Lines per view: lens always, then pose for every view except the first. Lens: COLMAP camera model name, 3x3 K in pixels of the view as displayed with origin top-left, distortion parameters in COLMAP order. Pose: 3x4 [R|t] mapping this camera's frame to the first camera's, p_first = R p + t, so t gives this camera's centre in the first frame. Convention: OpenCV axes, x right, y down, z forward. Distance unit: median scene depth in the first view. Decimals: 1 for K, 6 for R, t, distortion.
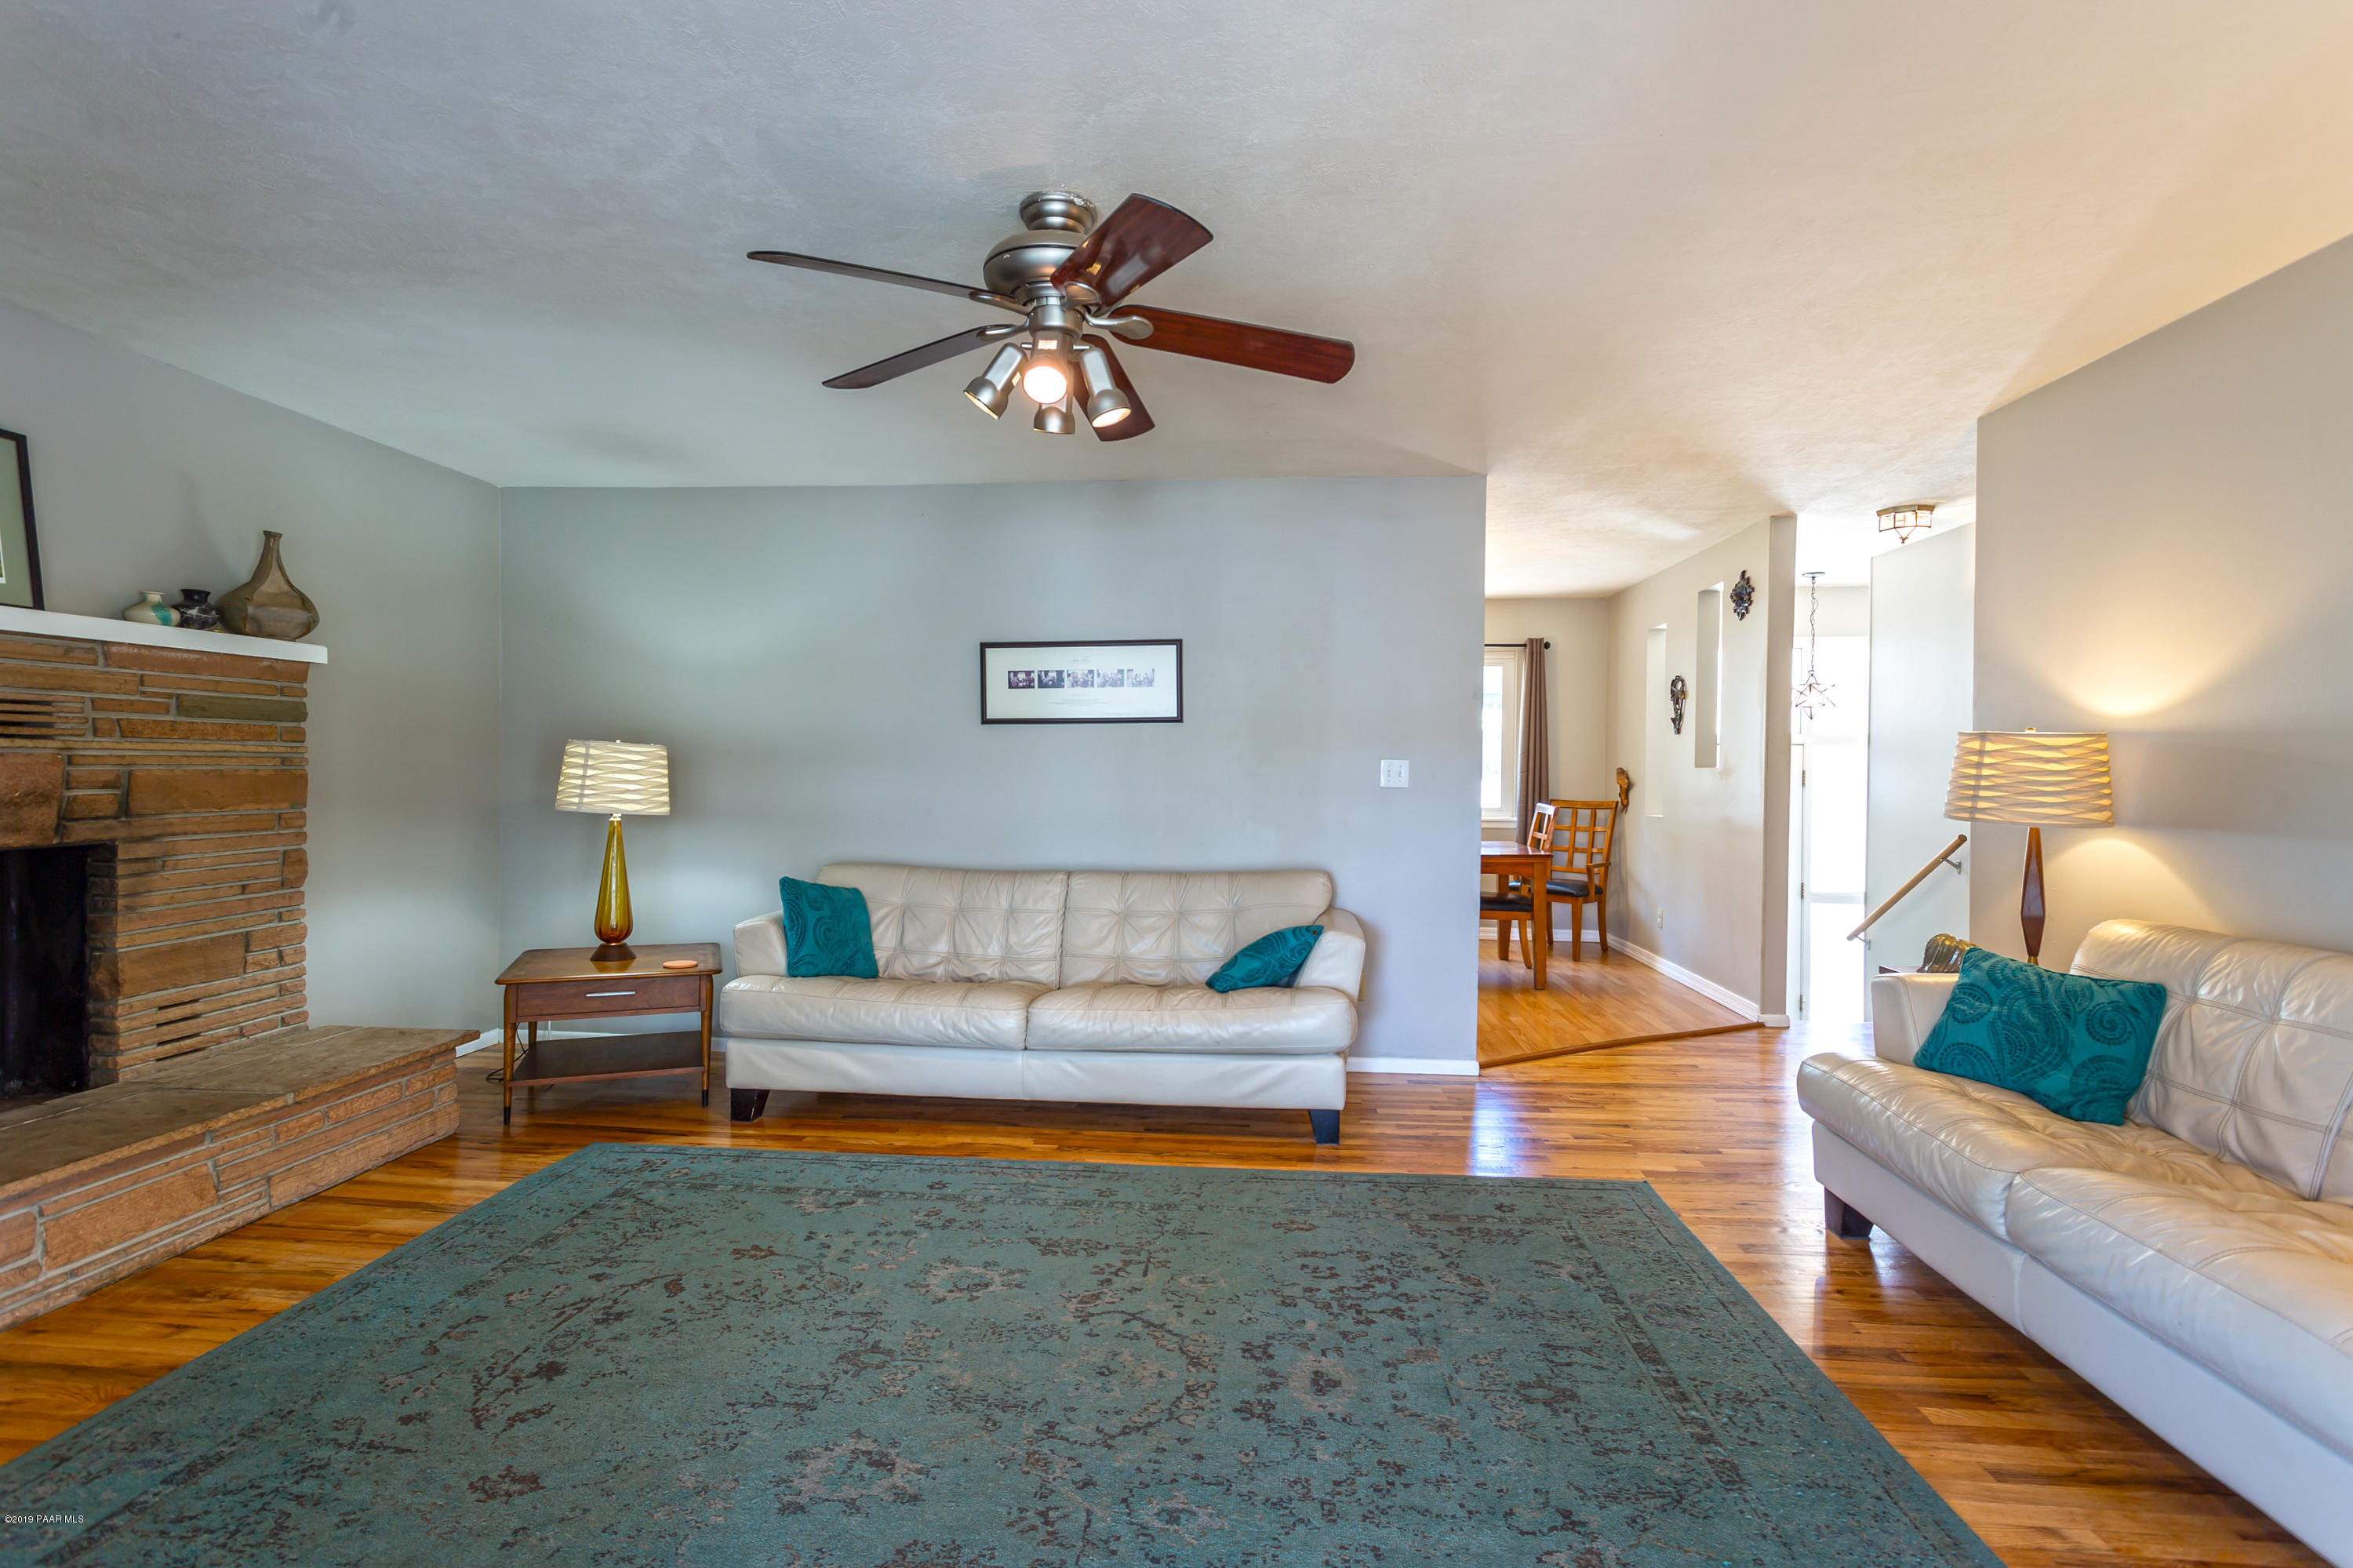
lens RADIAL K [[1115.1, 0, 1171.5], [0, 1115.1, 781.0], [0, 0, 1]] dist [0.008328, 0.001444]
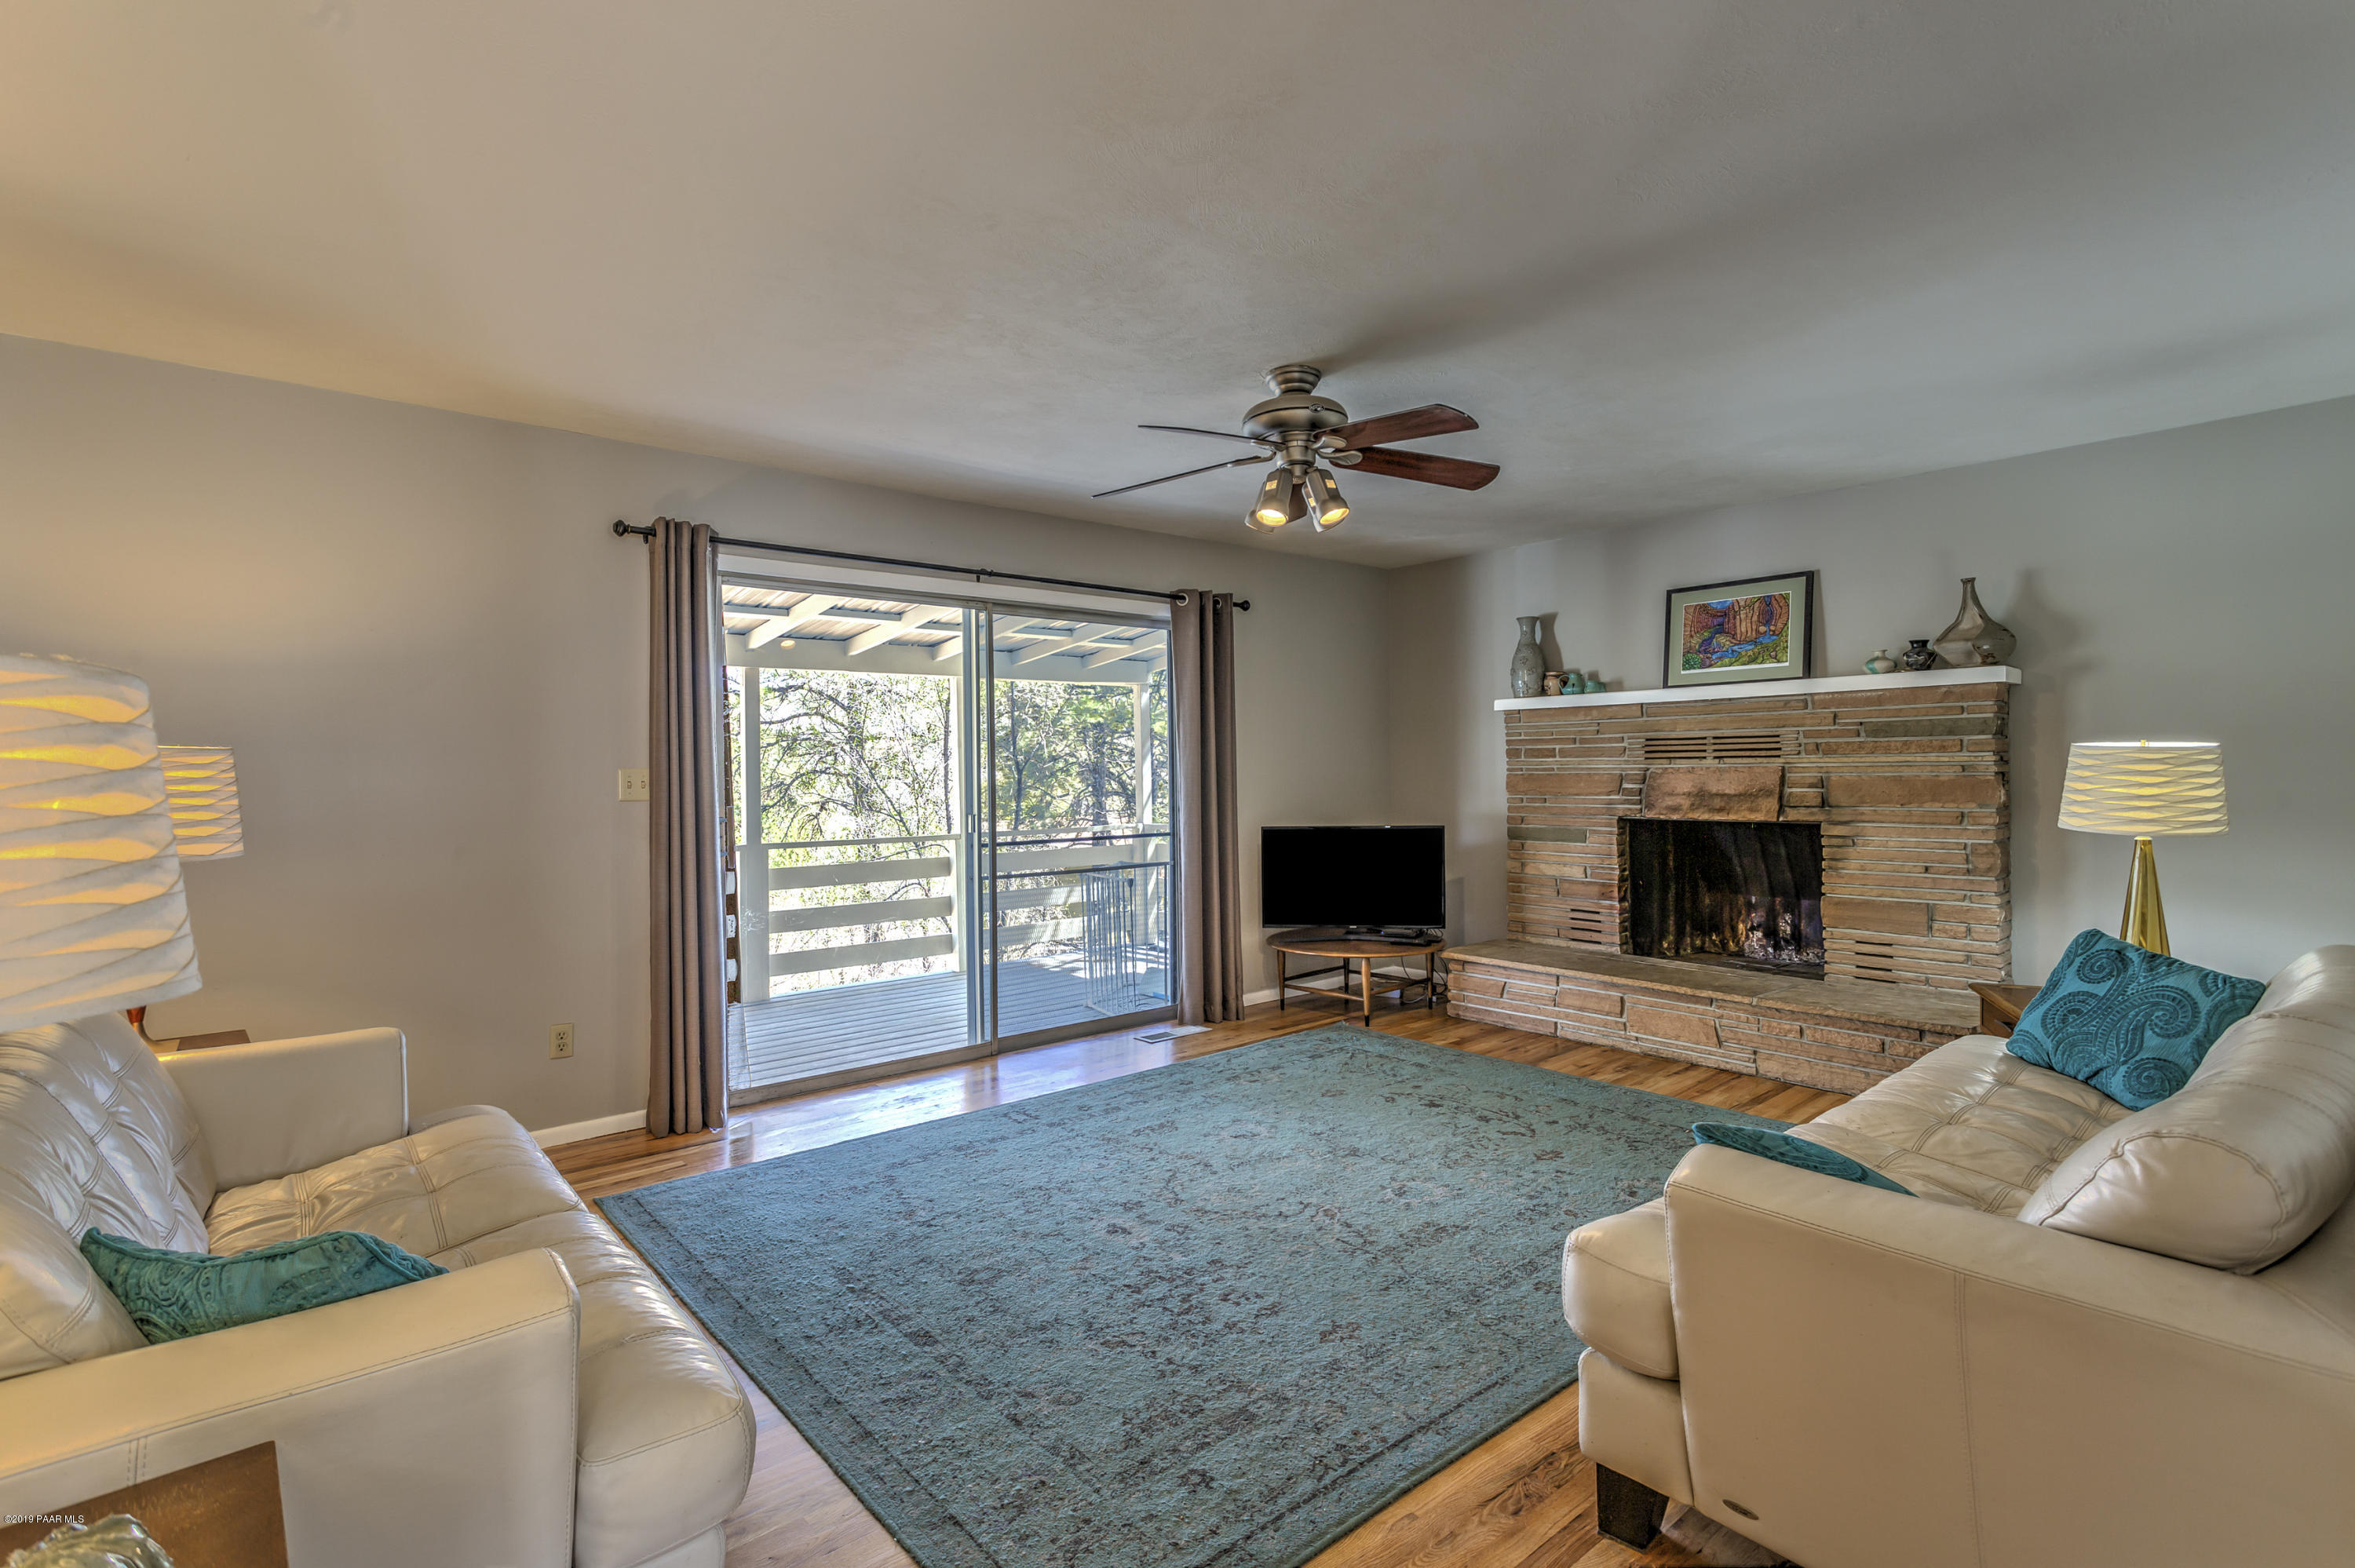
lens RADIAL K [[1115.8, 0, 1172.5], [0, 1115.8, 781.0], [0, 0, 1]] dist [0.008328, 0.001444]
pose [[-0.703287, 0.009119, -0.710847, 0.788205], [-0.000149, 0.999916, 0.012975, -0.023484], [0.710906, 0.009231, -0.703227, 1.494320]]
